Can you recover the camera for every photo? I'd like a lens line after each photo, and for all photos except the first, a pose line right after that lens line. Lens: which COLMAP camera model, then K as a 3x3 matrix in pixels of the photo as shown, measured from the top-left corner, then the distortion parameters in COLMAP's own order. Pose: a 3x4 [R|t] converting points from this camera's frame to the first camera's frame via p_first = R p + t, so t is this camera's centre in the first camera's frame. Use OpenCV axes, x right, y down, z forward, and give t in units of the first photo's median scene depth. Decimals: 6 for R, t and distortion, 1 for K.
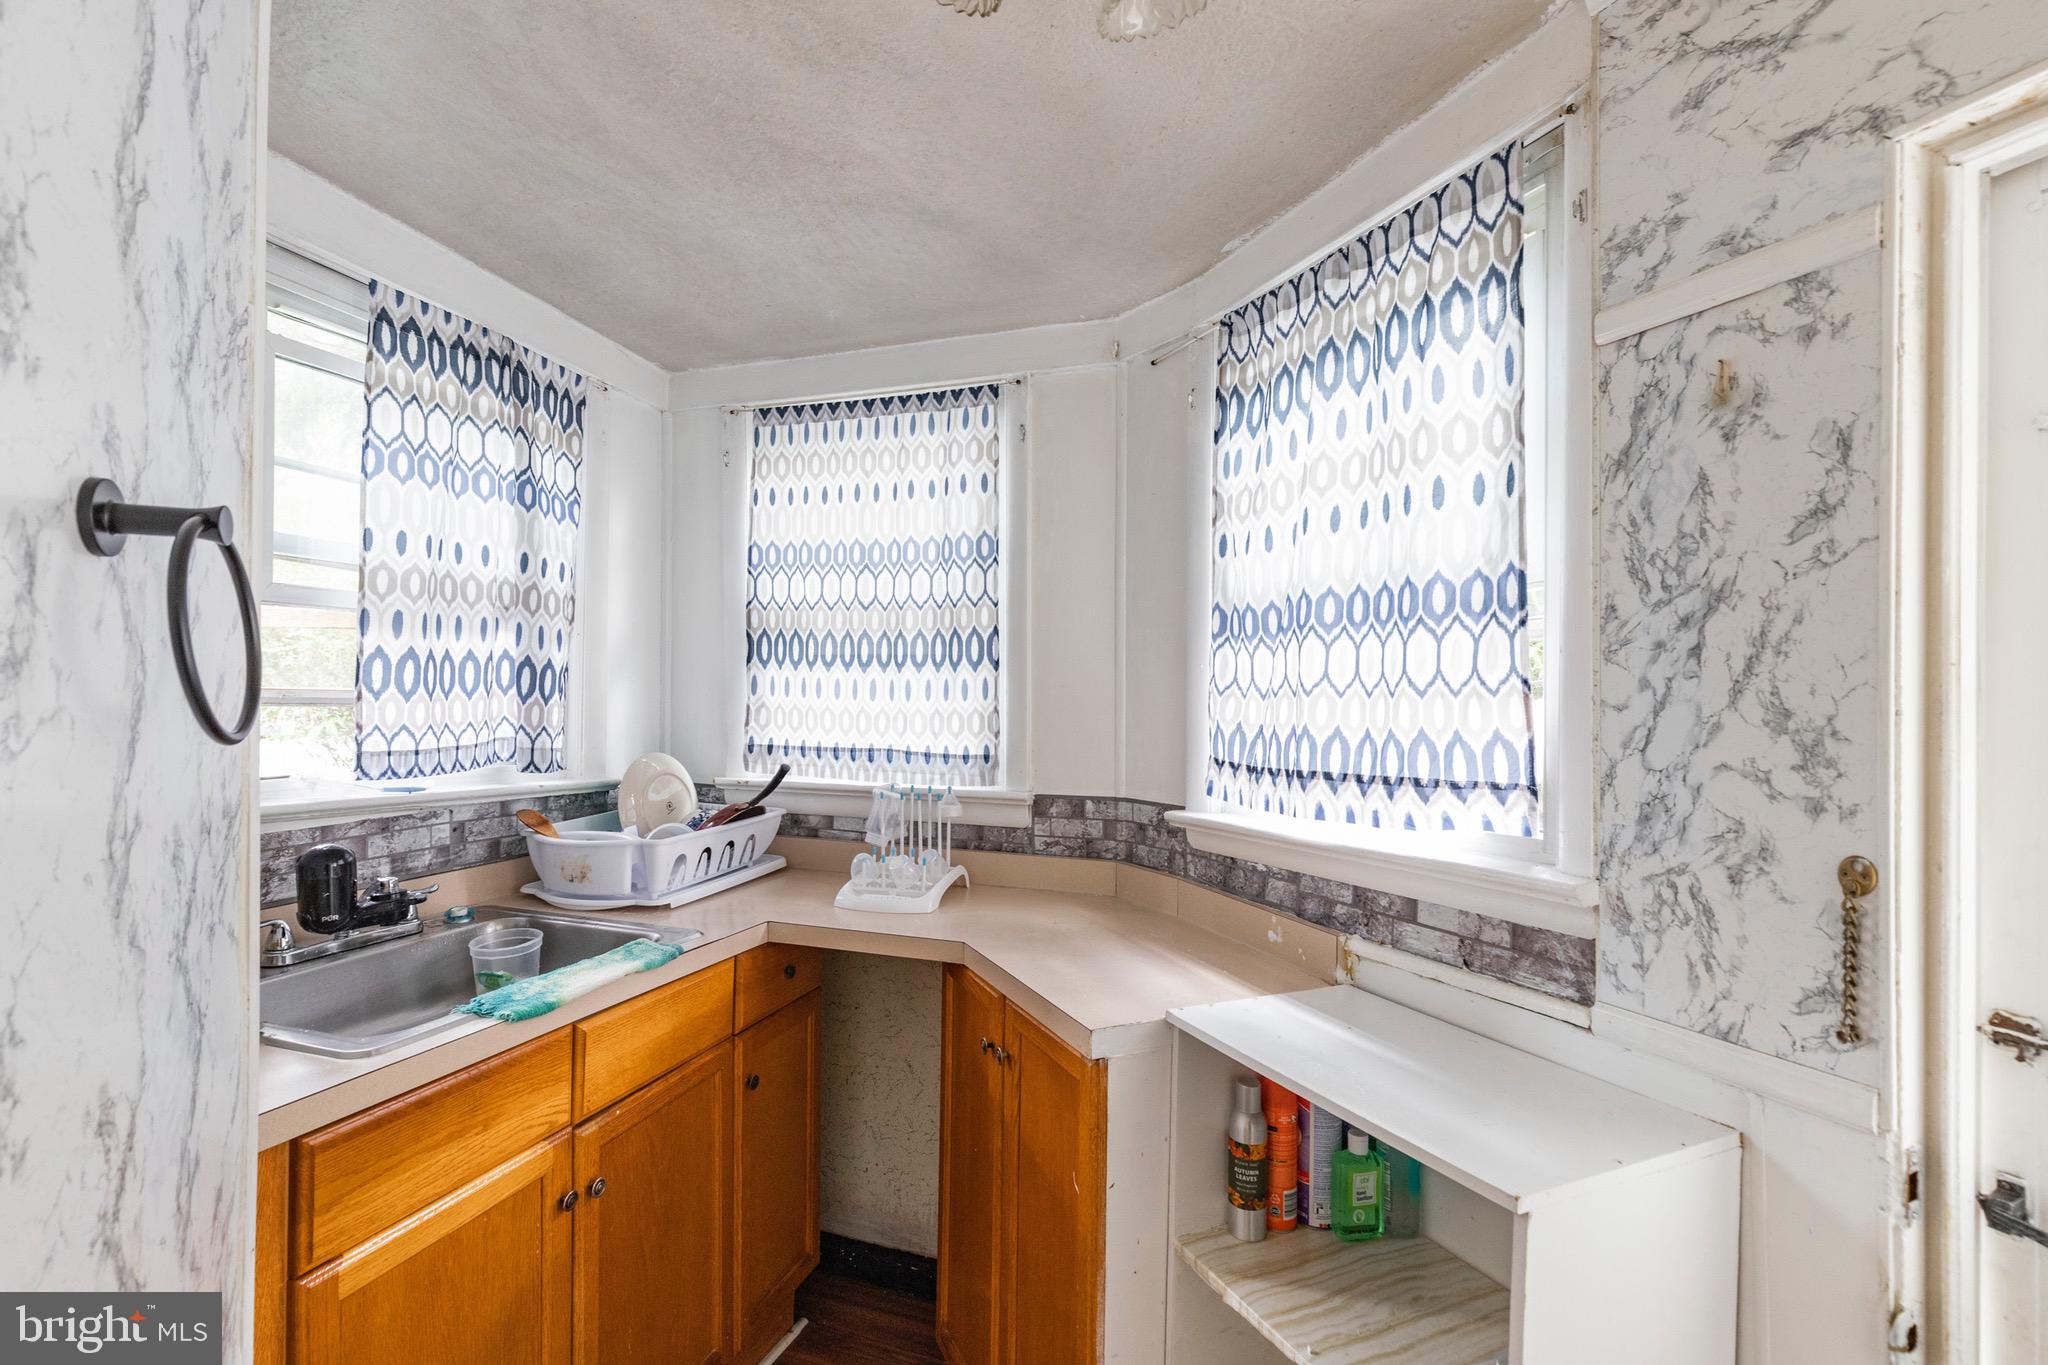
lens RADIAL K [[916.5, 0, 1020.4], [0, 916.5, 681.6], [0, 0, 1]] dist [0.006578, -0.001288]
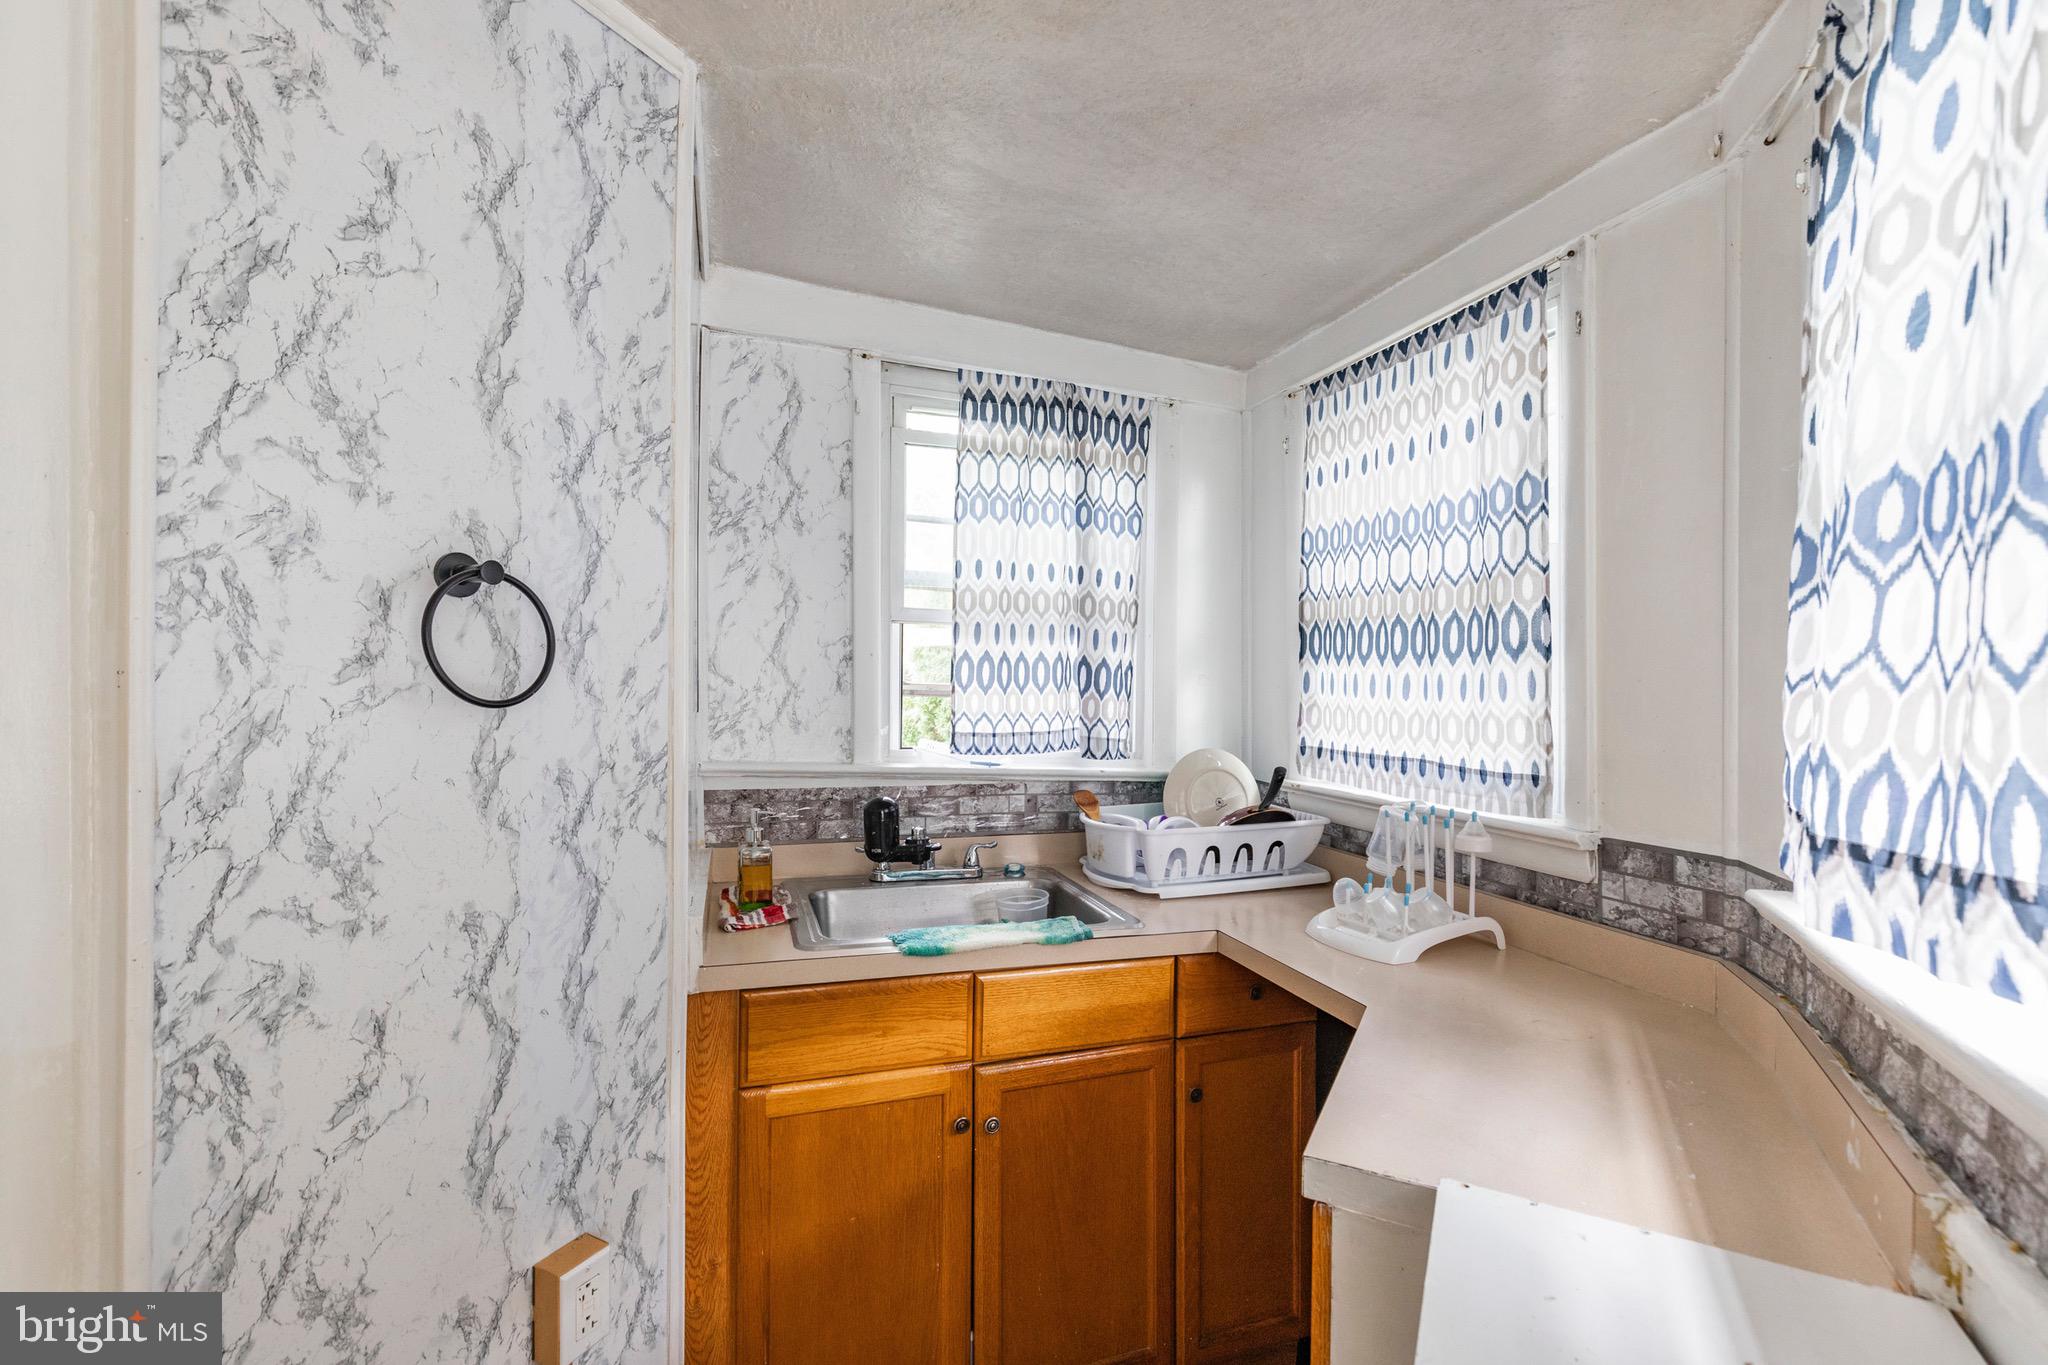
lens RADIAL K [[916.5, 0, 1030.6], [0, 916.5, 681.2], [0, 0, 1]] dist [0.006578, -0.001288]
pose [[0.608326, -0.004622, -0.793674, 0.344212], [-0.001247, 0.999976, -0.006779, 0.011589], [0.793687, 0.005114, 0.608305, 0.263413]]
